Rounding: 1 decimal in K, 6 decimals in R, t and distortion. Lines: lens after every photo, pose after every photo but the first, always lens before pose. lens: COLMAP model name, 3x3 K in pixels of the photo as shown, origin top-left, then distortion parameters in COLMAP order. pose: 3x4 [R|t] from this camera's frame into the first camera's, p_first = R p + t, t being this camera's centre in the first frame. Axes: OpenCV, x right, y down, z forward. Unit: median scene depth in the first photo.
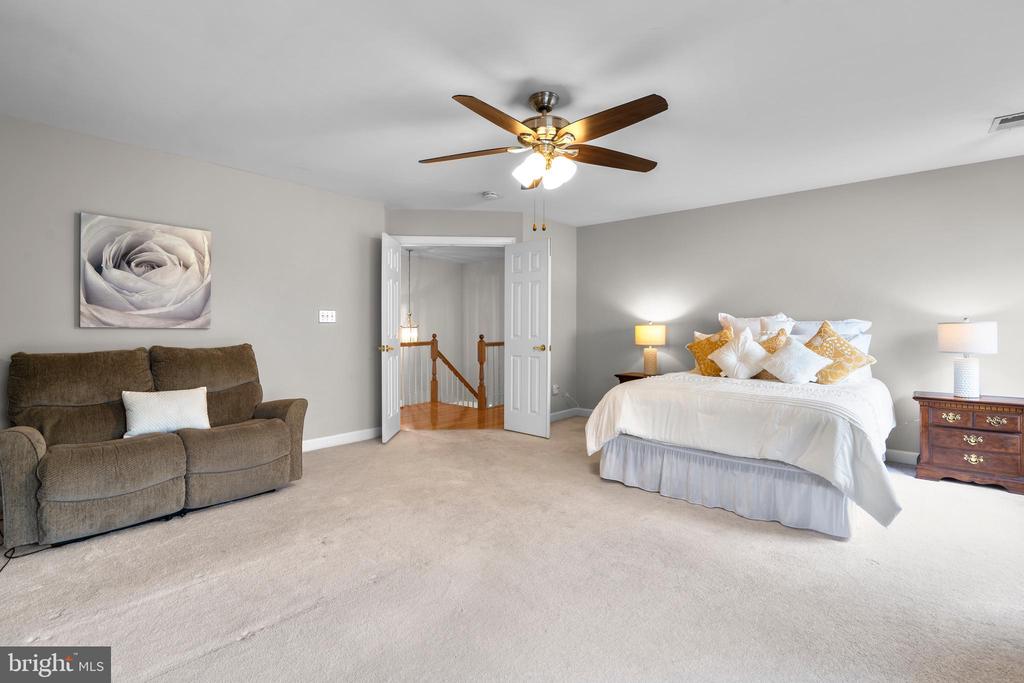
lens RADIAL K [[471.7, 0, 512.0], [0, 471.7, 341.5], [0, 0, 1]] dist [0.000476, 0.000237]
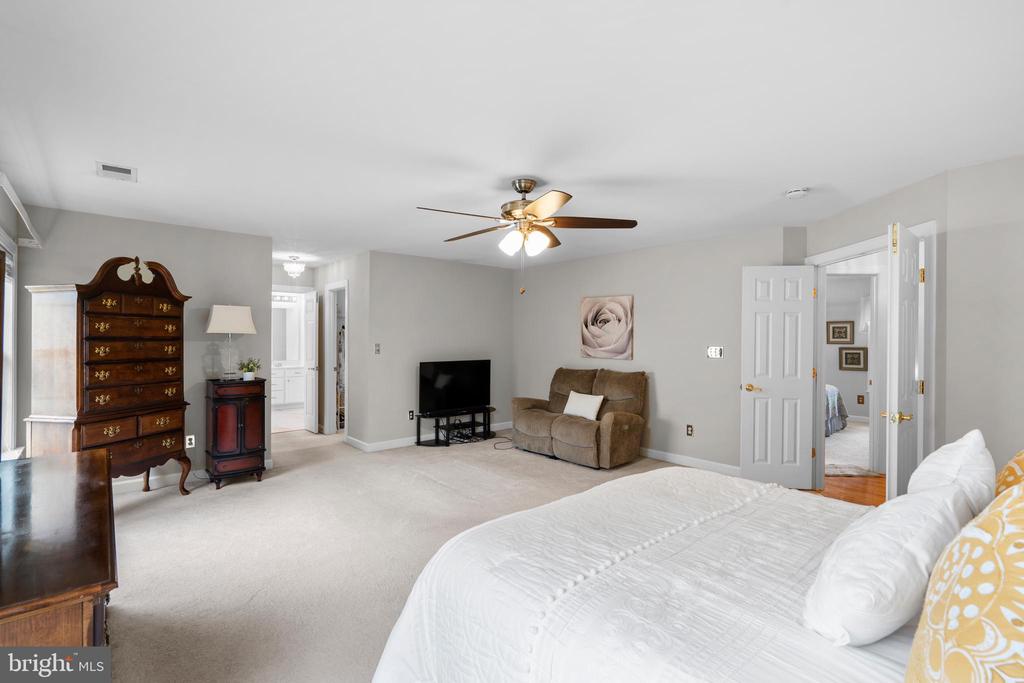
lens RADIAL K [[465.1, 0, 514.7], [0, 465.1, 347.5], [0, 0, 1]] dist [-0.001601, -0.000131]
pose [[-0.129416, 0.019092, -0.991407, 0.981868], [-0.030572, 0.999262, 0.023234, -0.097323], [0.991119, 0.033317, -0.128737, 0.904050]]
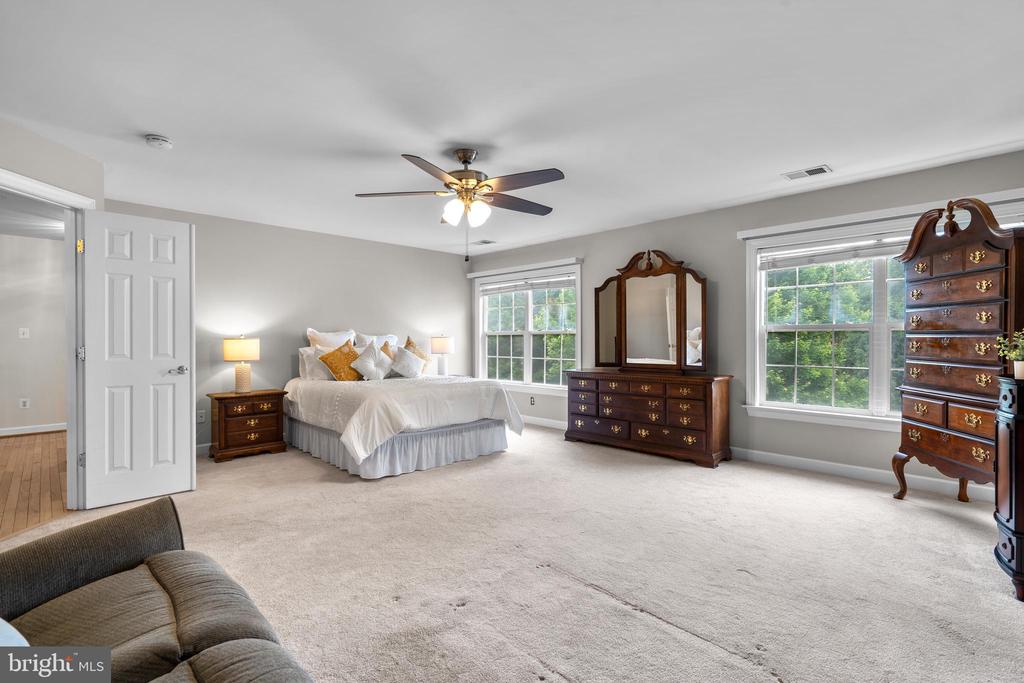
lens RADIAL K [[471.7, 0, 512.0], [0, 471.7, 341.5], [0, 0, 1]] dist [0.000476, 0.000237]
pose [[0.075443, -0.009752, 0.997102, -0.938482], [0.031665, 0.999471, 0.007380, -0.029797], [-0.996647, 0.031017, 0.075711, 0.636260]]
